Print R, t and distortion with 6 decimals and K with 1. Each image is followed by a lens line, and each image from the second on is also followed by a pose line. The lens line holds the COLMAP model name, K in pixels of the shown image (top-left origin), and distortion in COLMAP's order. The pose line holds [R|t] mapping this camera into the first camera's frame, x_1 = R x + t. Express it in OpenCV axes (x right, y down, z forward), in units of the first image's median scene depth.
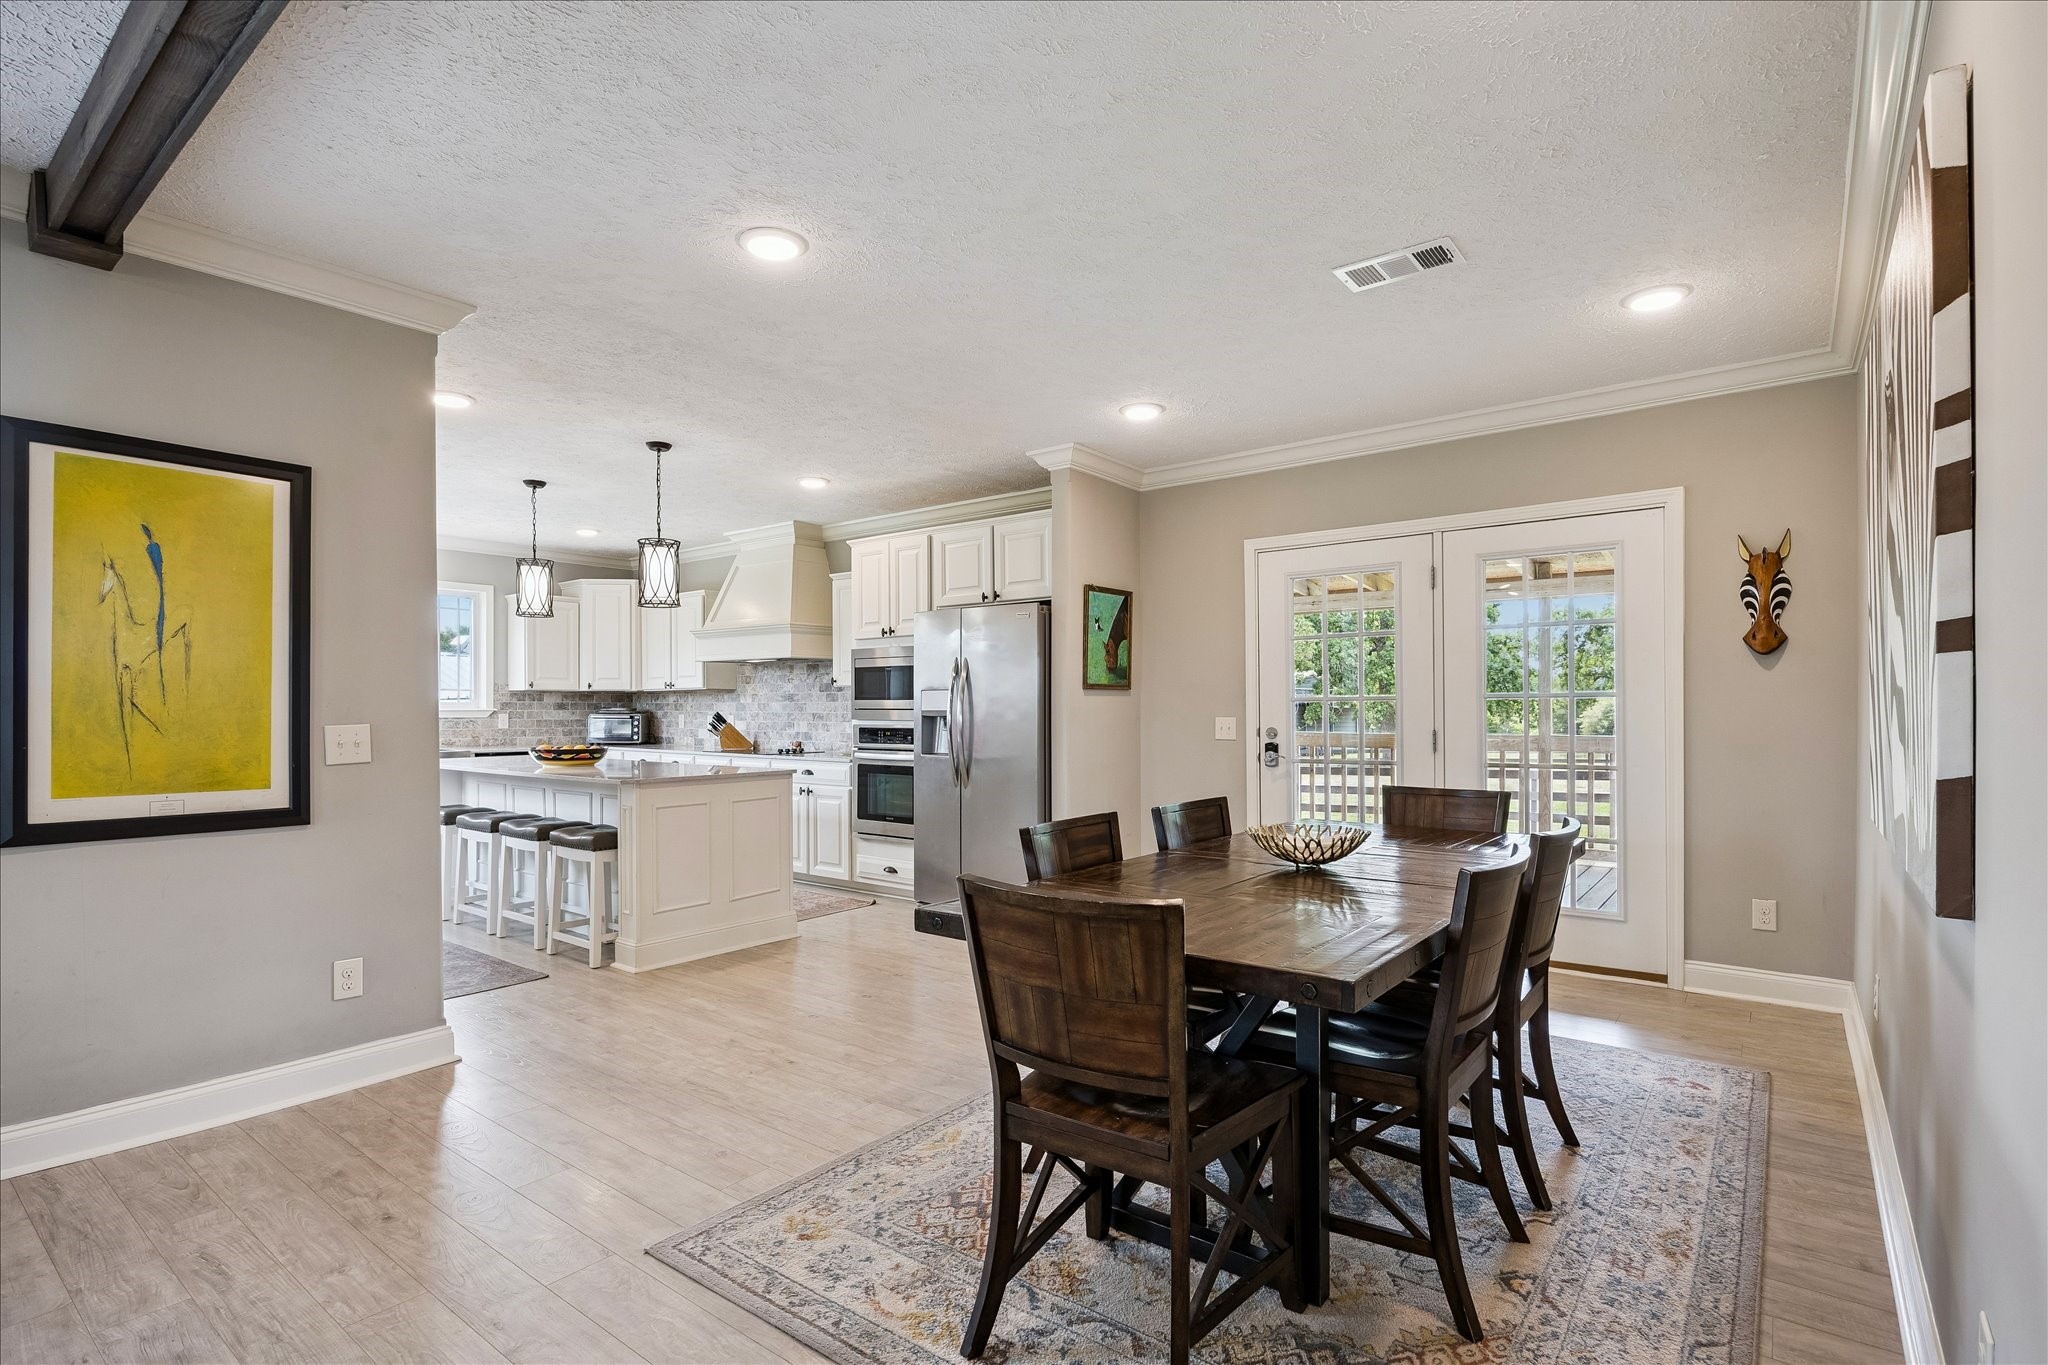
lens RADIAL K [[981.9, 0, 1014.9], [0, 981.9, 703.3], [0, 0, 1]] dist [0.002983, 0.000019]
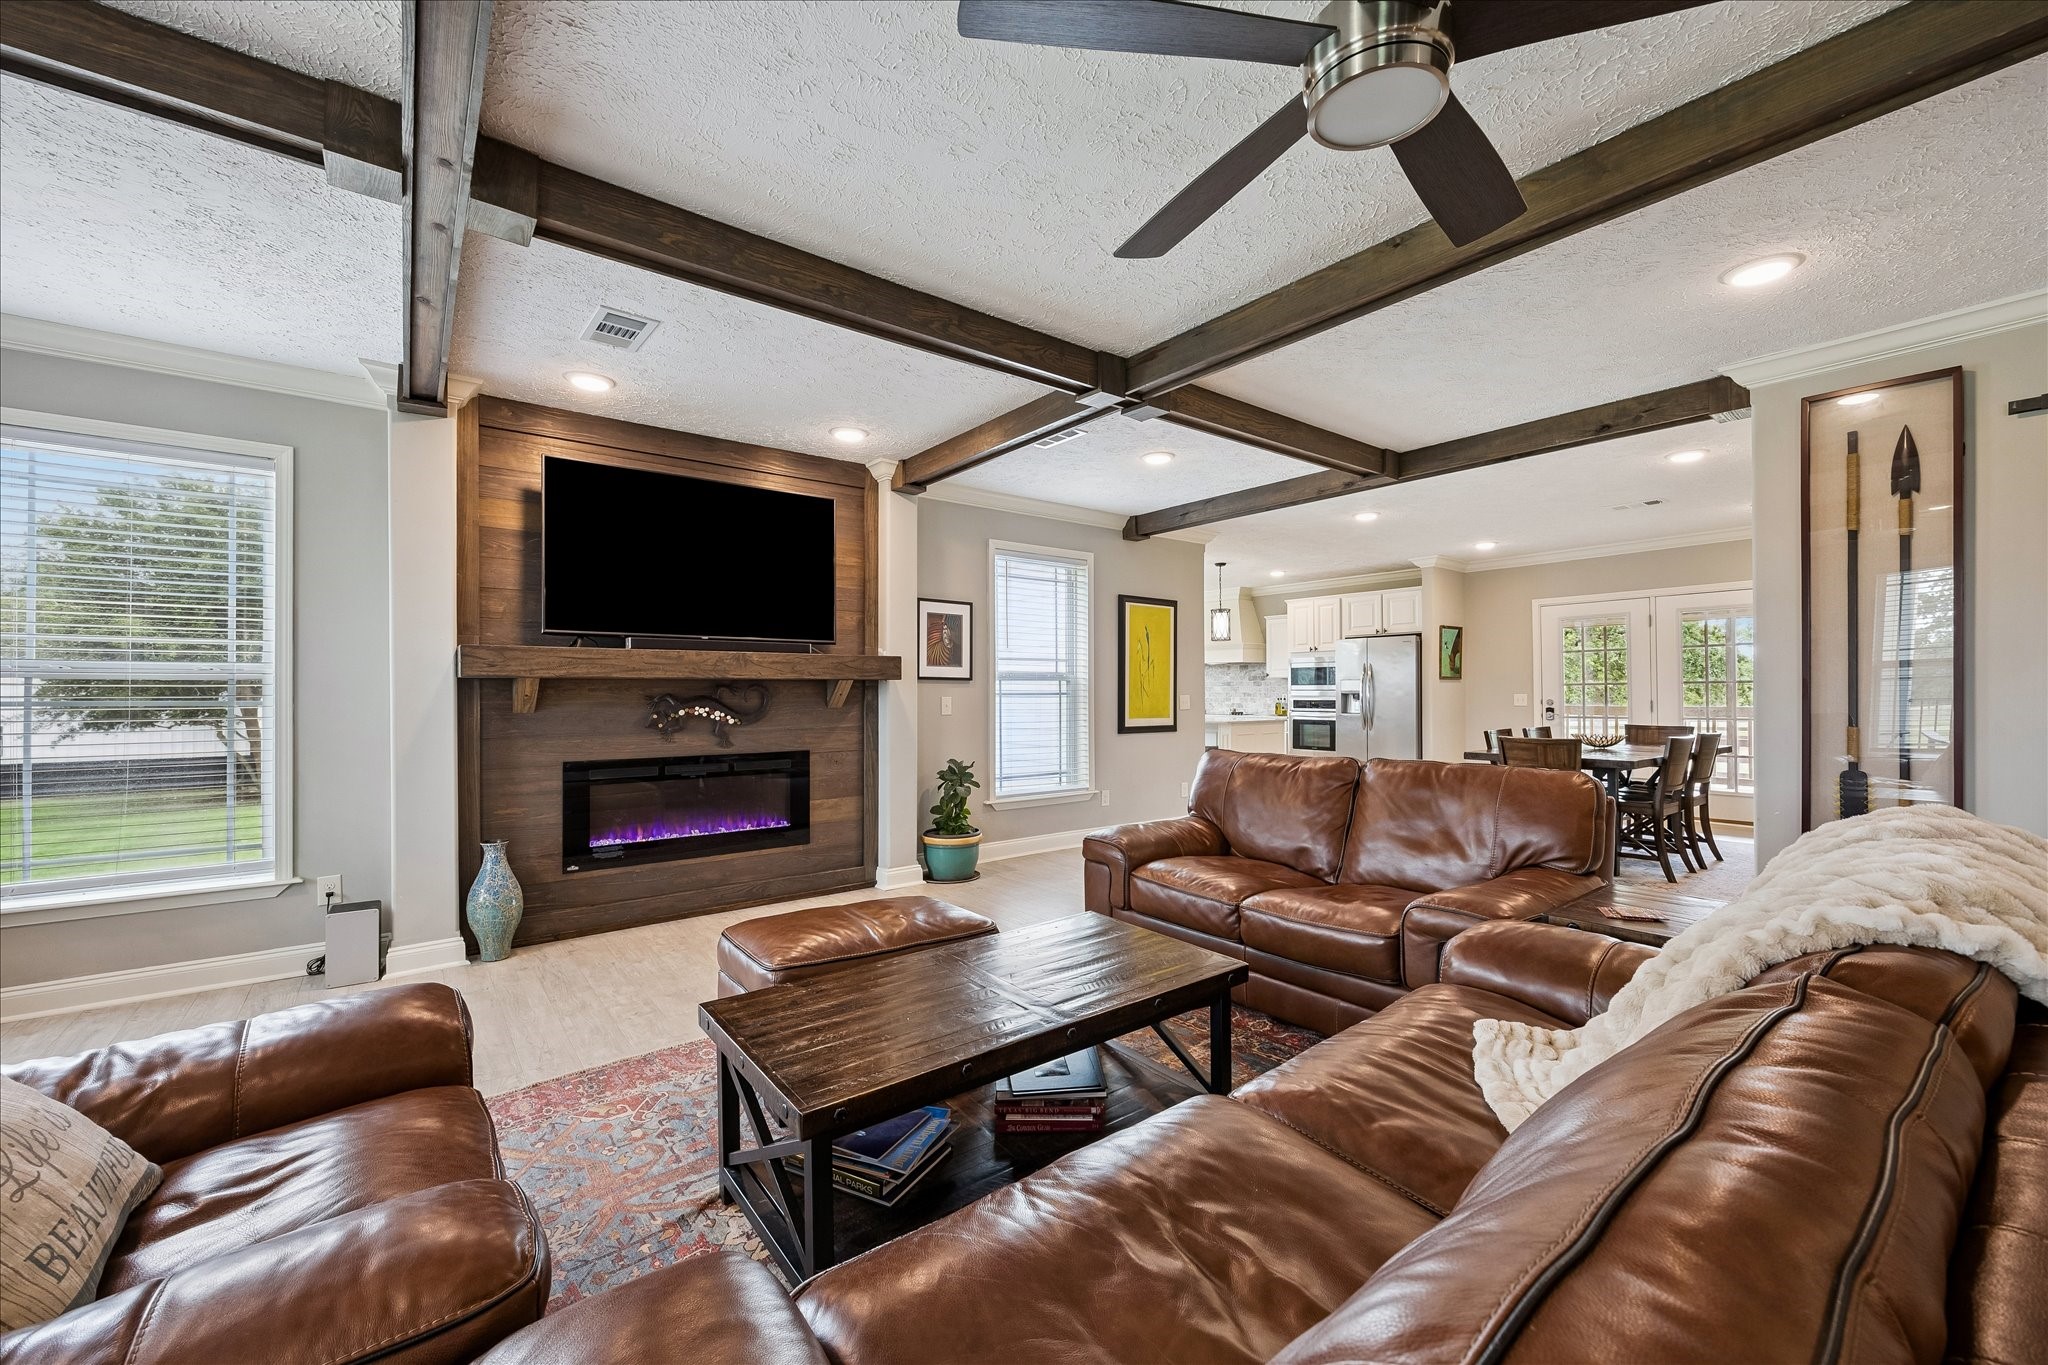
lens RADIAL K [[797.6, 0, 1024.0], [0, 797.6, 682.5], [0, 0, 1]] dist [-0.001745, -0.000118]
pose [[0.968311, -0.004236, -0.249710, -0.245602], [0.002683, 0.999975, -0.006558, -0.000118], [0.249732, 0.005680, 0.968298, -0.537916]]
